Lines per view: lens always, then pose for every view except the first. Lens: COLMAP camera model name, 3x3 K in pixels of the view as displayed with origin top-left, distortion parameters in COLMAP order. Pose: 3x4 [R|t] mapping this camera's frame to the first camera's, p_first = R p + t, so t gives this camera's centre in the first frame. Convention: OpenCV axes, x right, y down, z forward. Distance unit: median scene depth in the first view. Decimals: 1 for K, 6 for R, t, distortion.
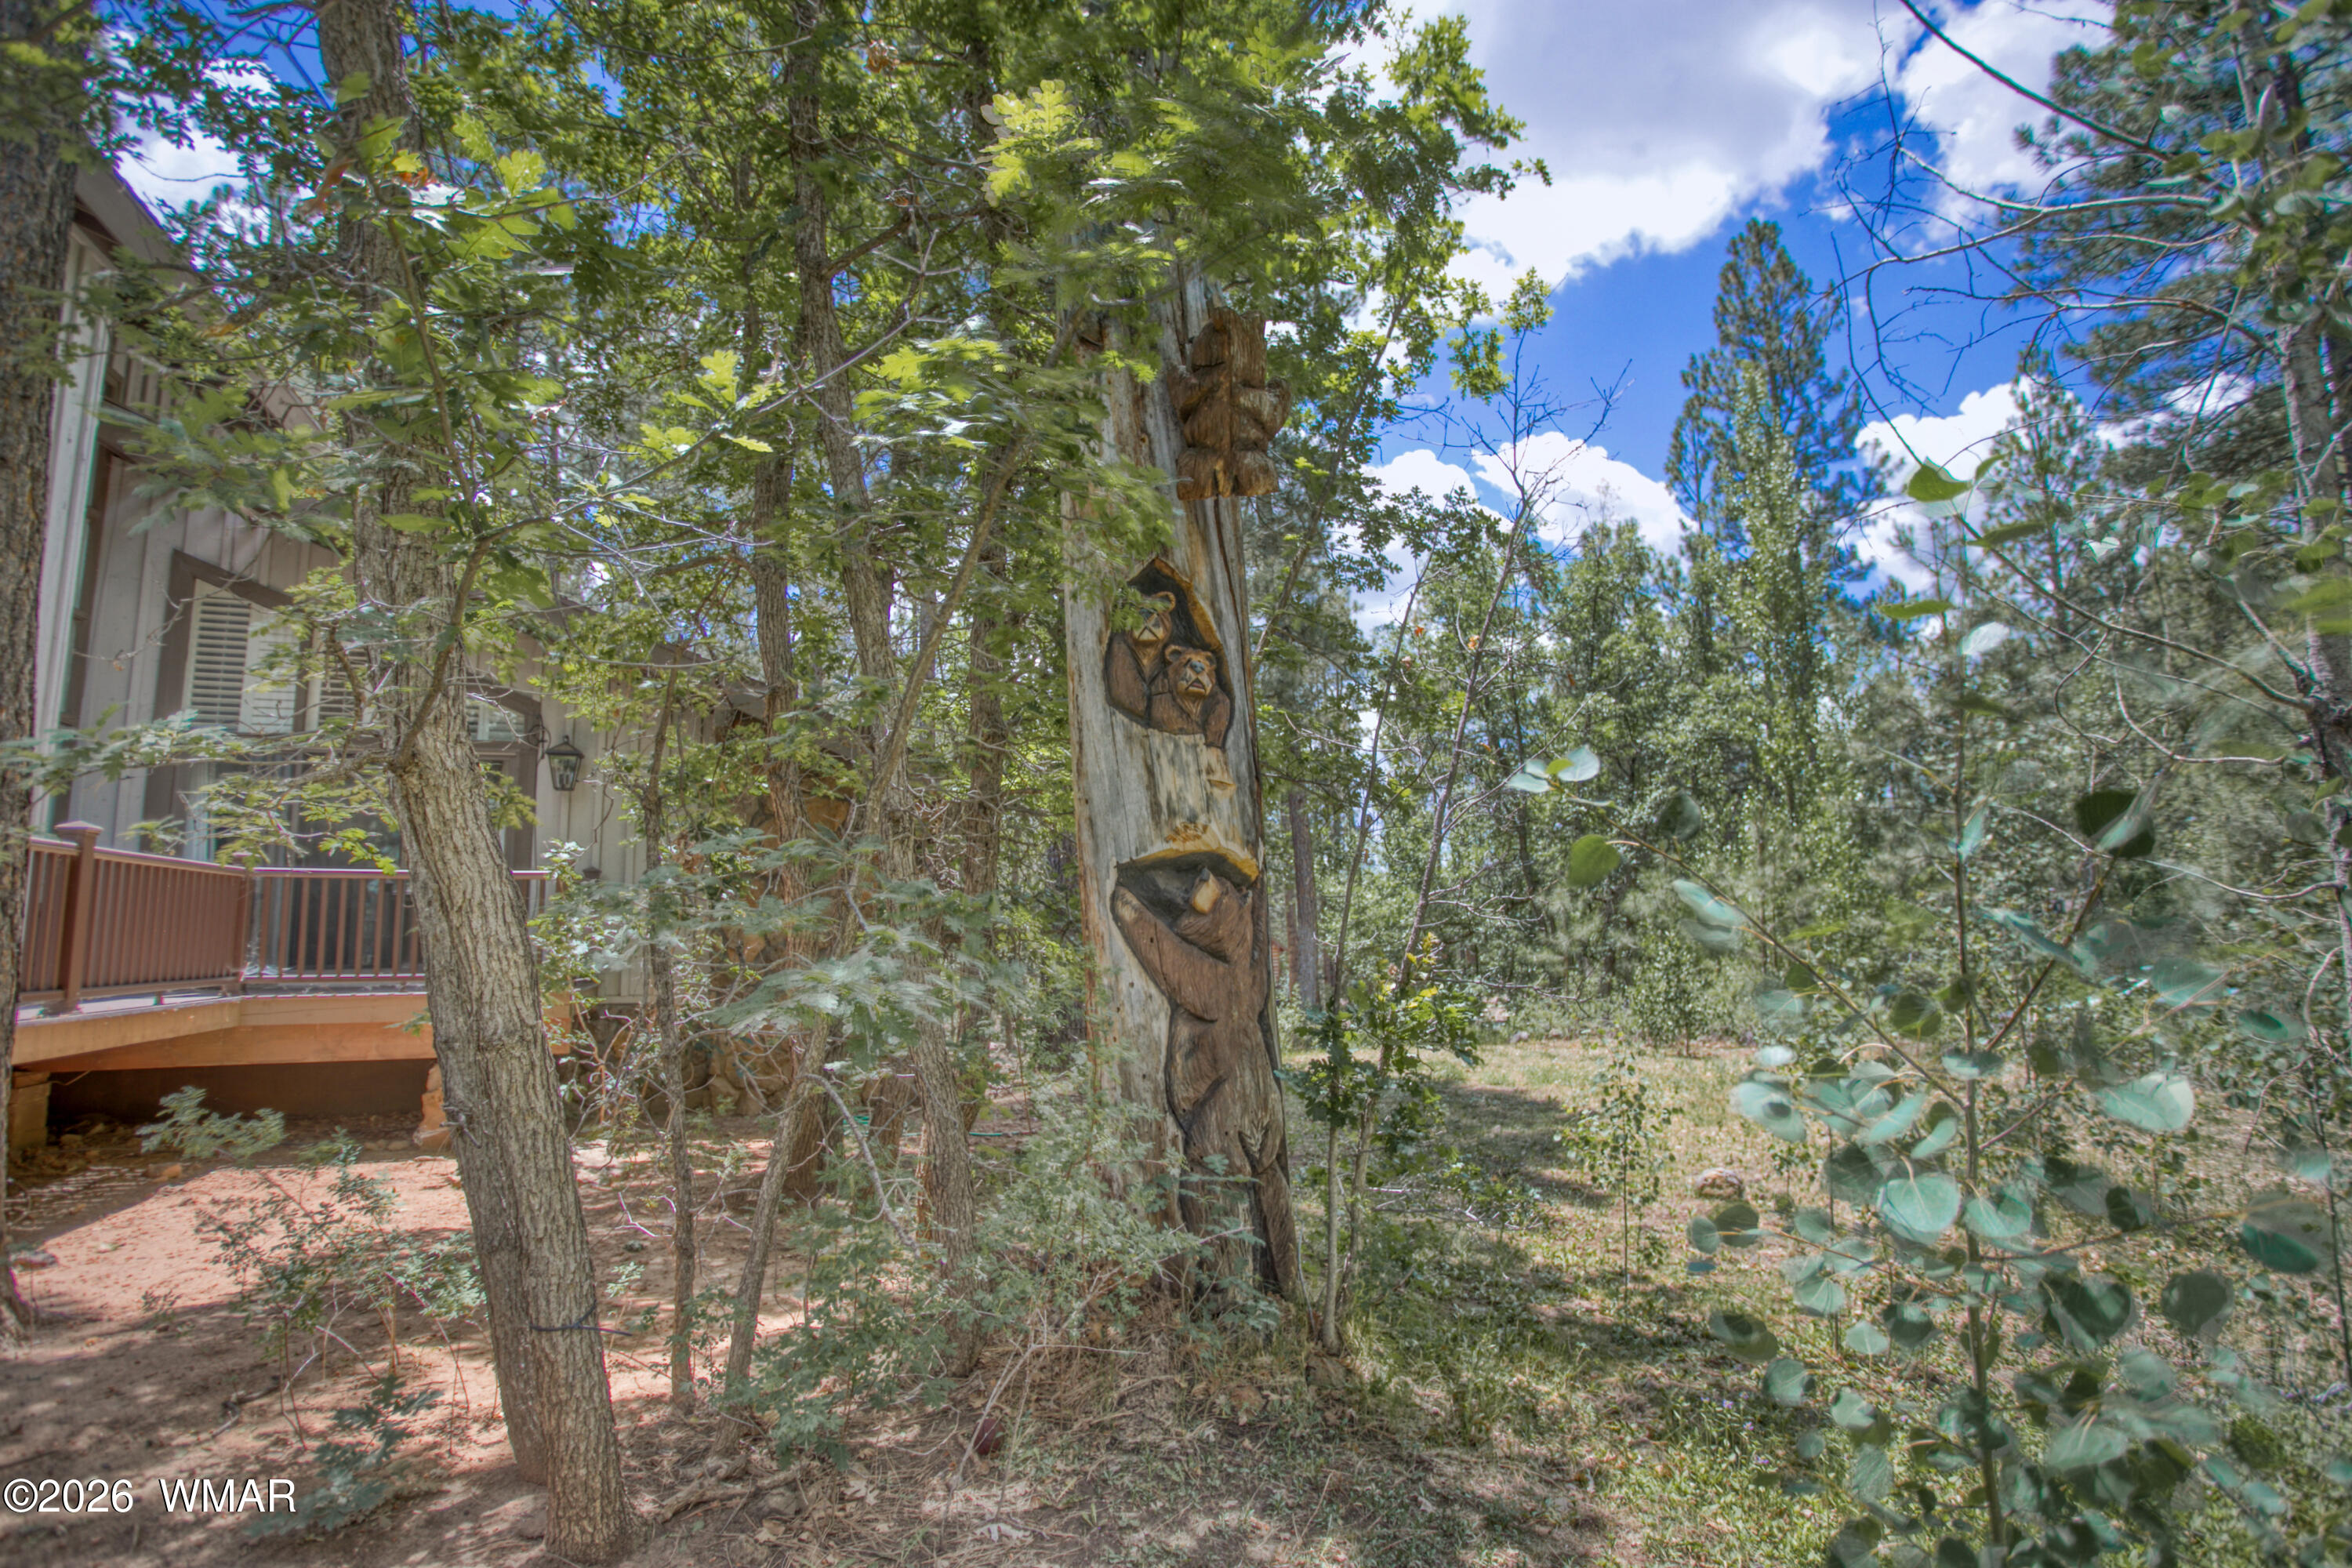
lens RADIAL K [[1248.7, 0, 1173.6], [0, 1248.7, 785.0], [0, 0, 1]] dist [-0.001202, -0.000133]
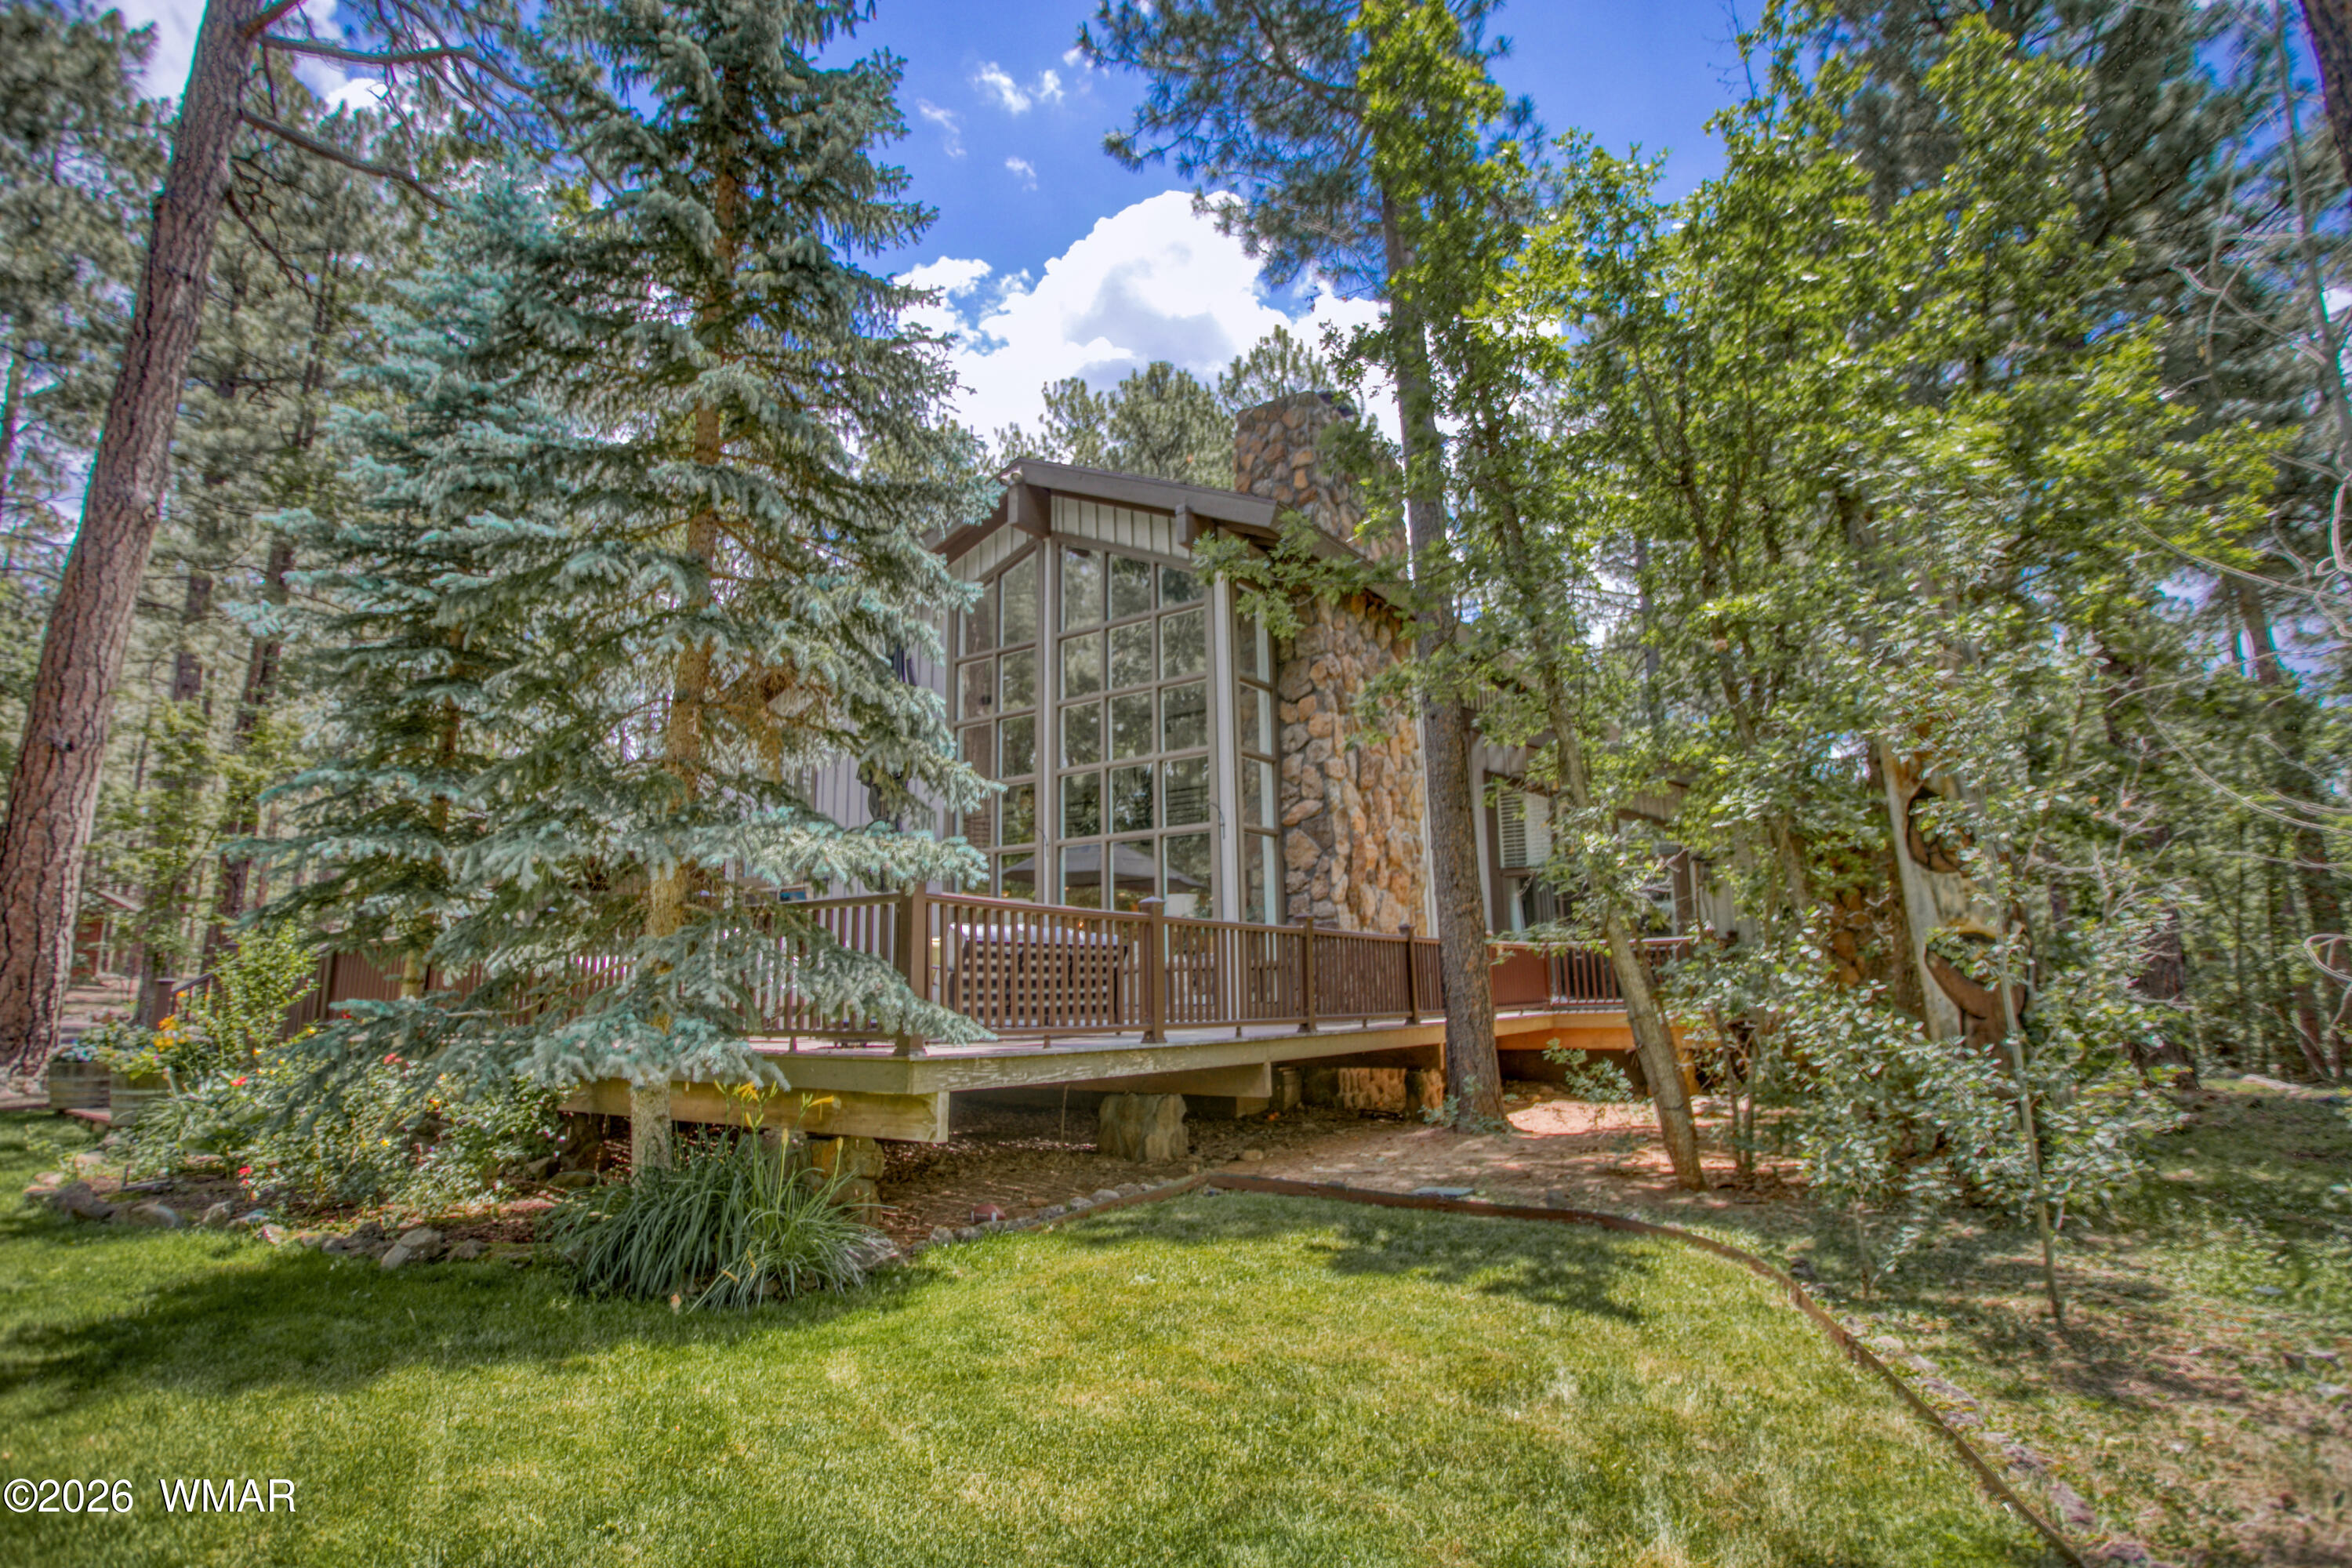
lens RADIAL K [[1248.7, 0, 1174.8], [0, 1248.7, 783.3], [0, 0, 1]] dist [-0.001202, -0.000133]
pose [[0.614014, -0.141690, -0.776473, 0.786390], [0.122349, 0.988950, -0.083712, -0.160817], [0.779755, -0.043601, 0.624565, -1.148920]]
